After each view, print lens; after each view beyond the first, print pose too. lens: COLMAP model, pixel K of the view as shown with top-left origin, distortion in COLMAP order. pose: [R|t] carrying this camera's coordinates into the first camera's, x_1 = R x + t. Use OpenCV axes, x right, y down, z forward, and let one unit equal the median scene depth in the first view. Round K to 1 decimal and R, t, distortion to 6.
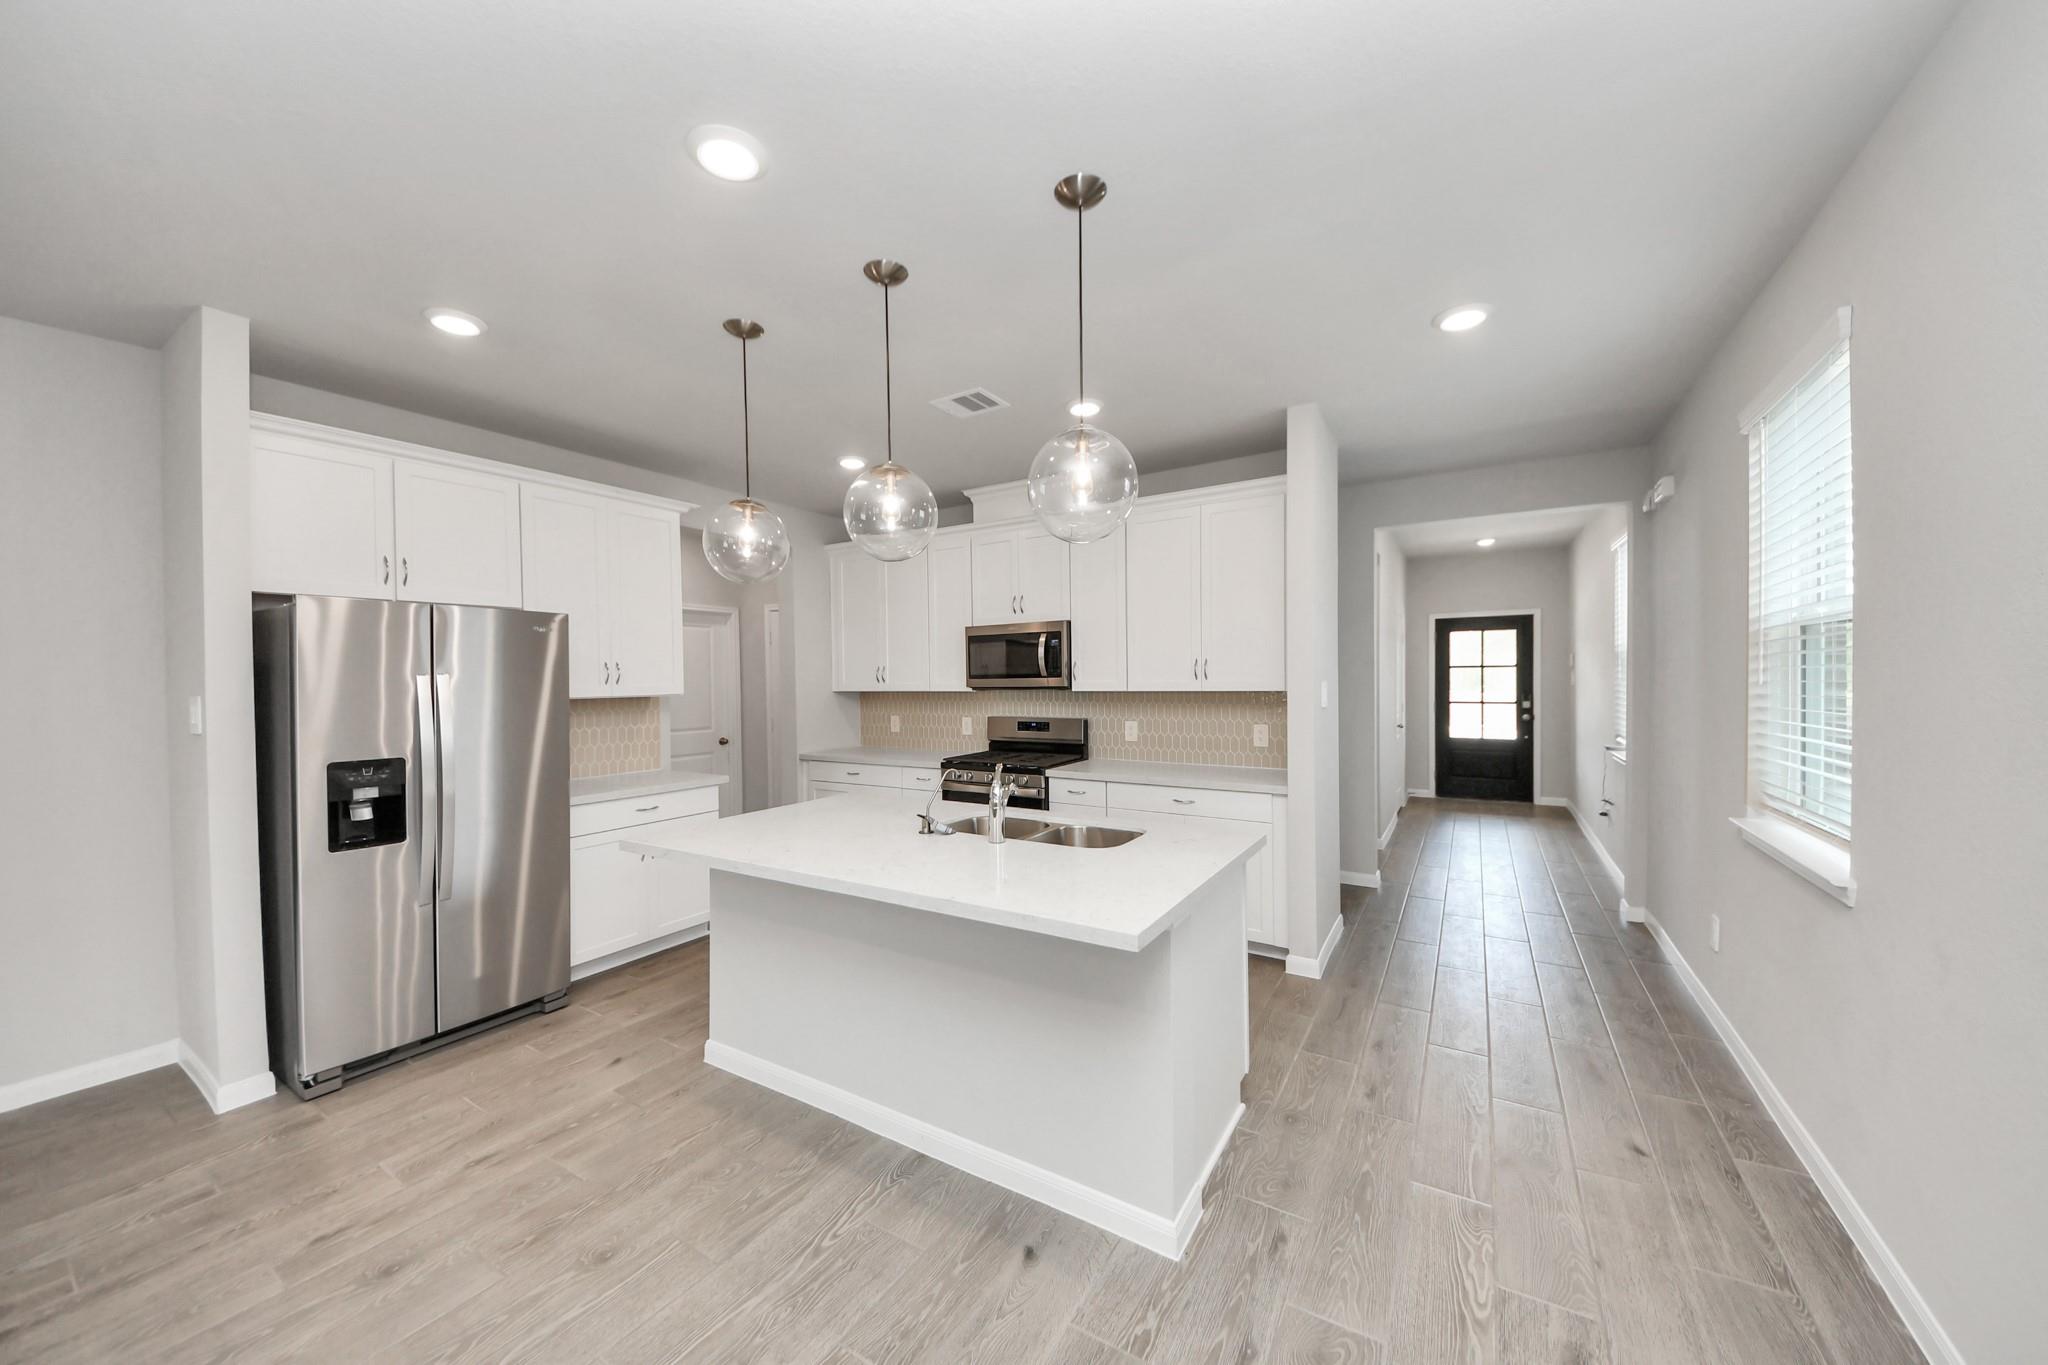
lens RADIAL K [[726.5, 0, 1028.3], [0, 726.5, 689.7], [0, 0, 1]] dist [-0.000442, -0.000468]
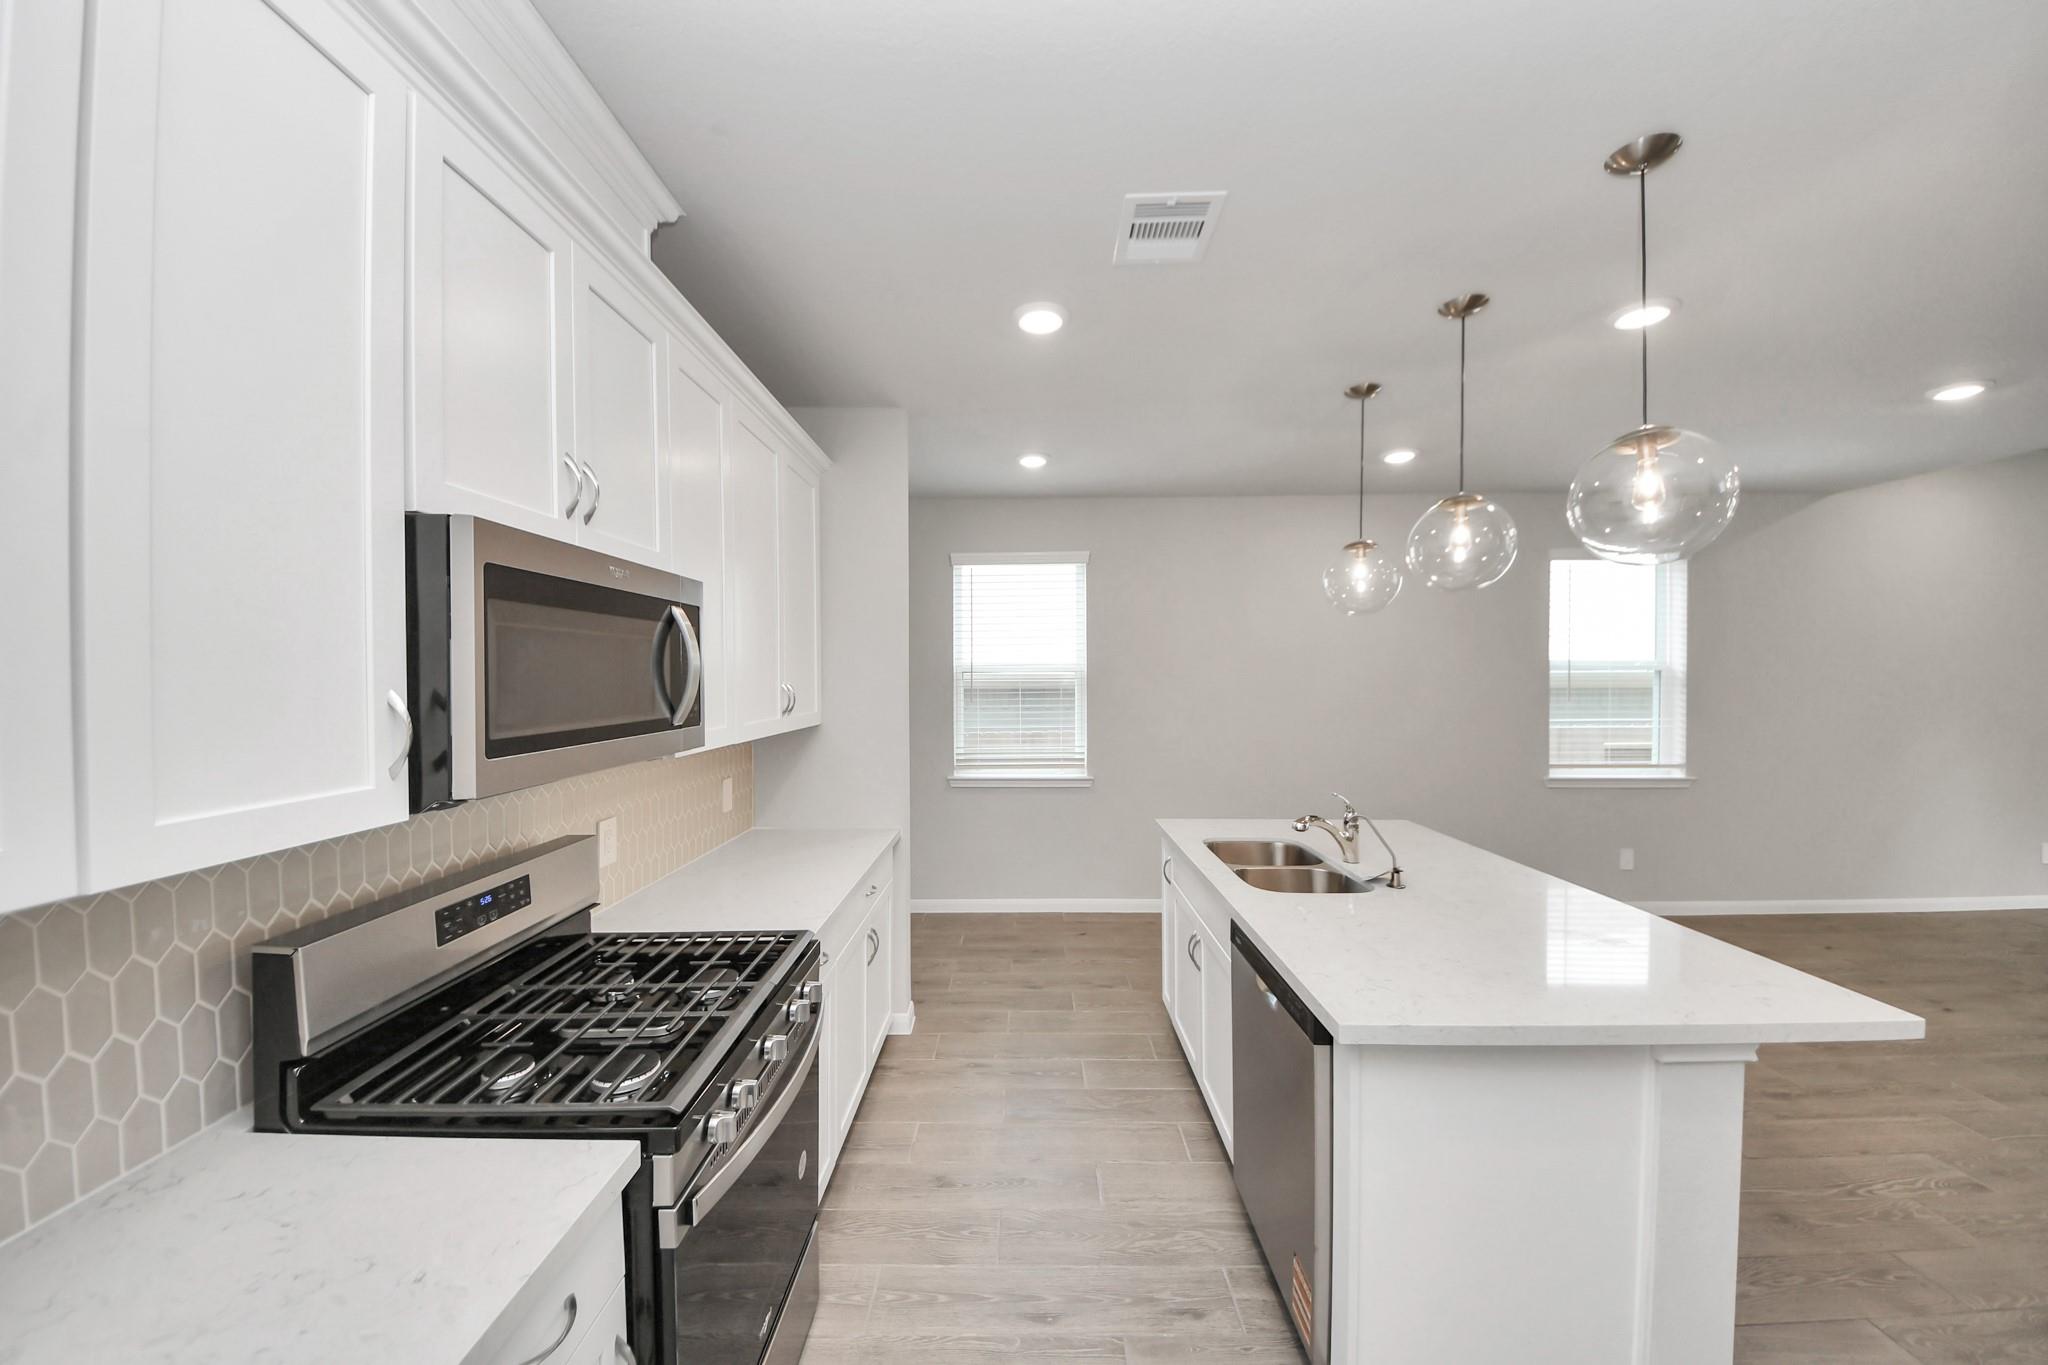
lens RADIAL K [[727.3, 0, 1024.0], [0, 727.3, 682.5], [0, 0, 1]] dist [0.022132, -0.016617]
pose [[-0.515463, 0.003217, 0.856906, -0.395500], [0.023599, 0.999667, 0.010442, -0.040851], [-0.856587, 0.025604, -0.515367, 1.059668]]
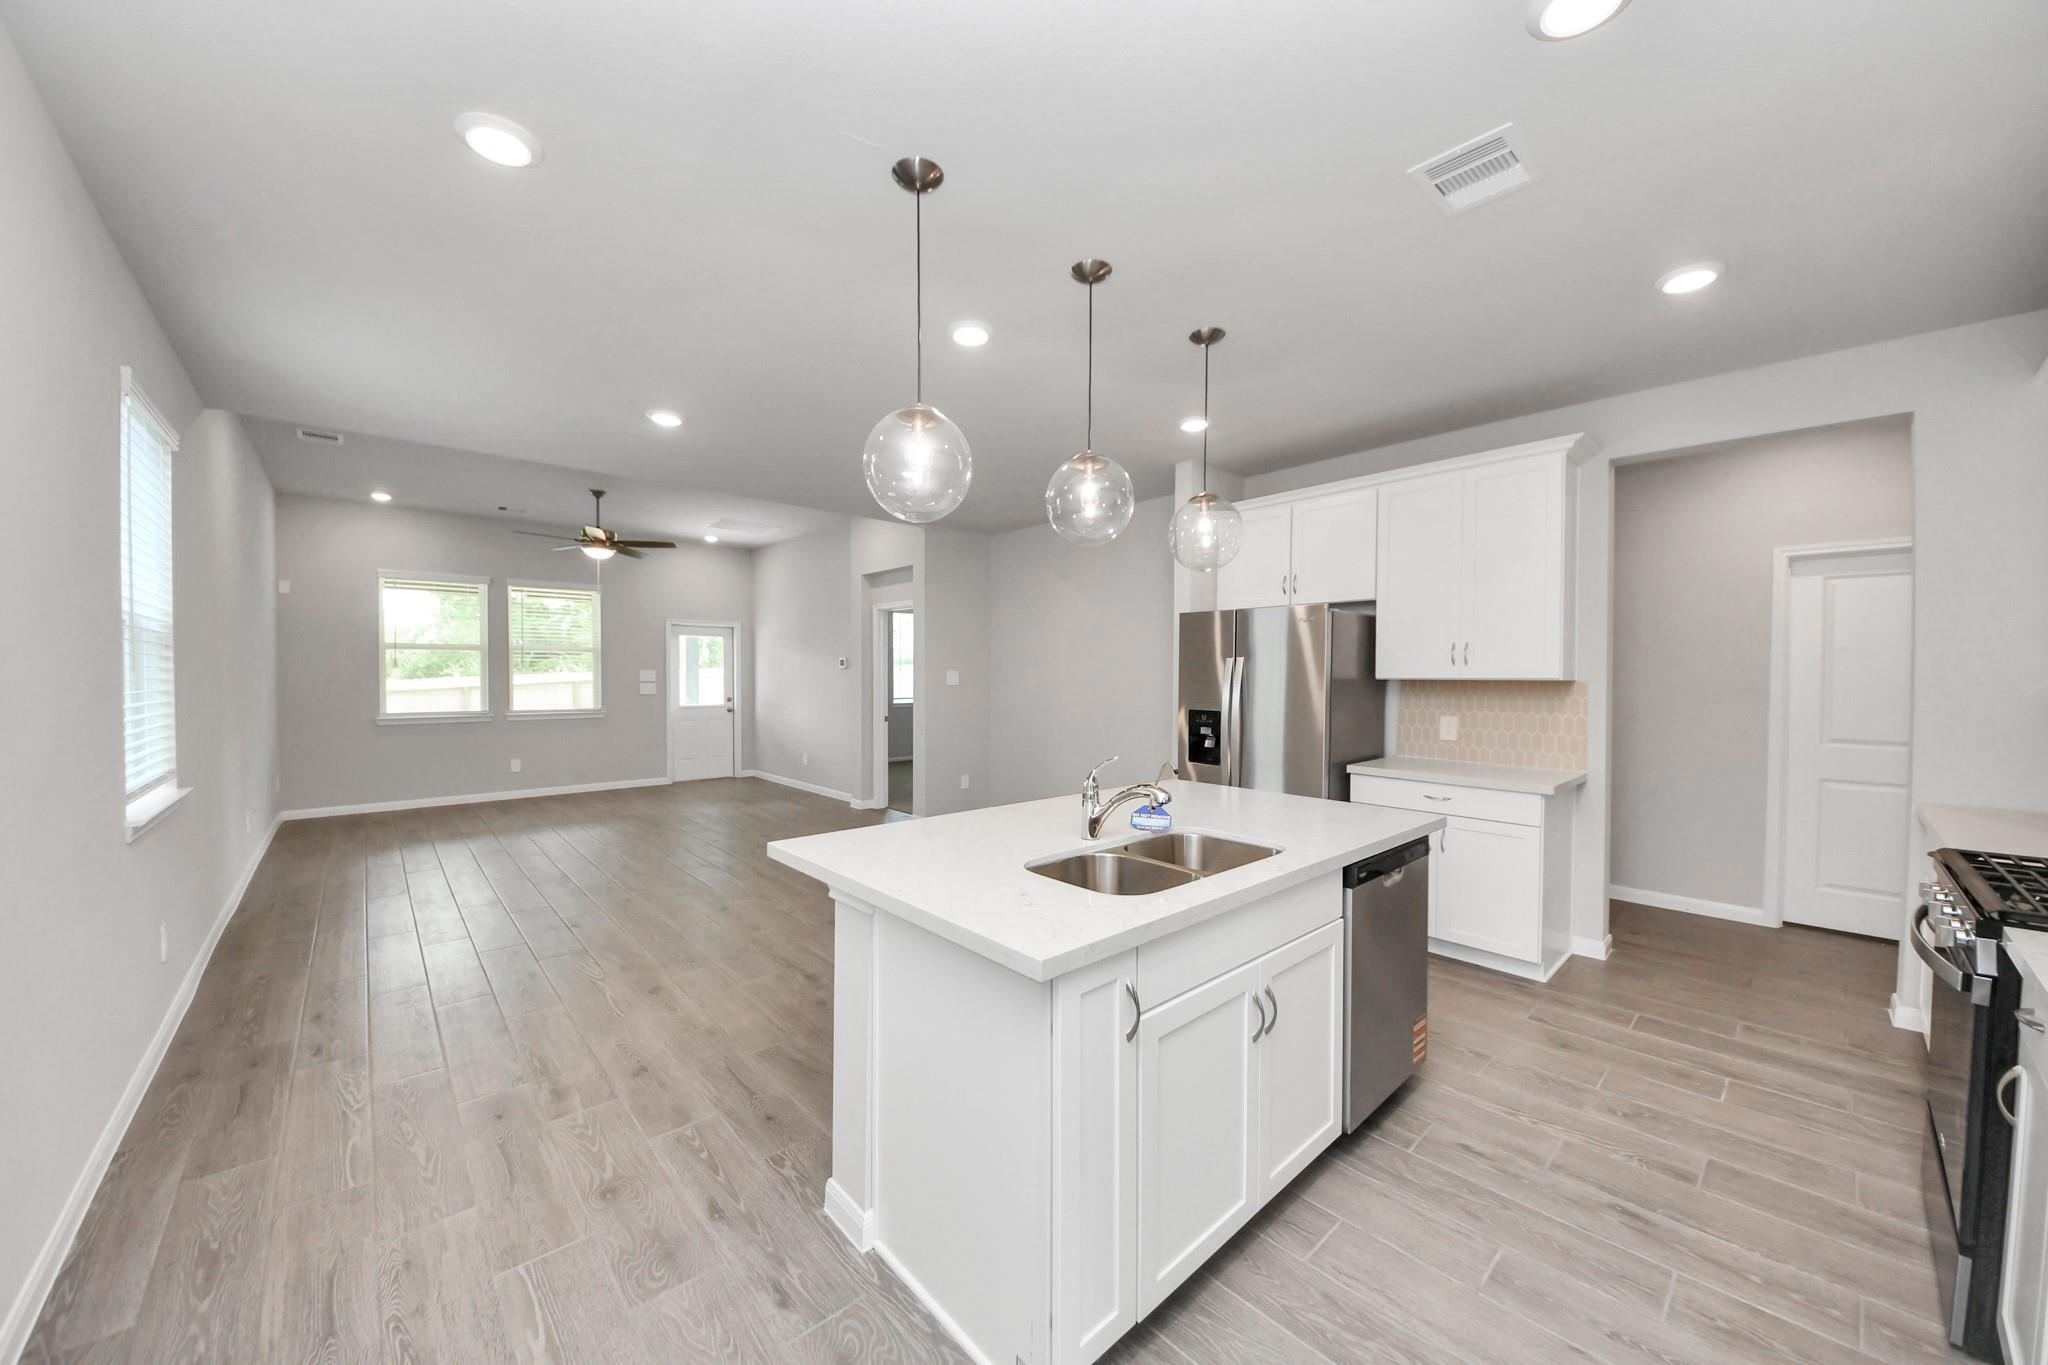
lens RADIAL K [[729.2, 0, 1008.4], [0, 729.2, 687.8], [0, 0, 1]] dist [0.009496, -0.010218]
pose [[-0.293589, 0.029540, -0.955475, 0.448537], [-0.018864, 0.999149, 0.036686, -0.002165], [0.955746, 0.028795, -0.292782, 0.622150]]
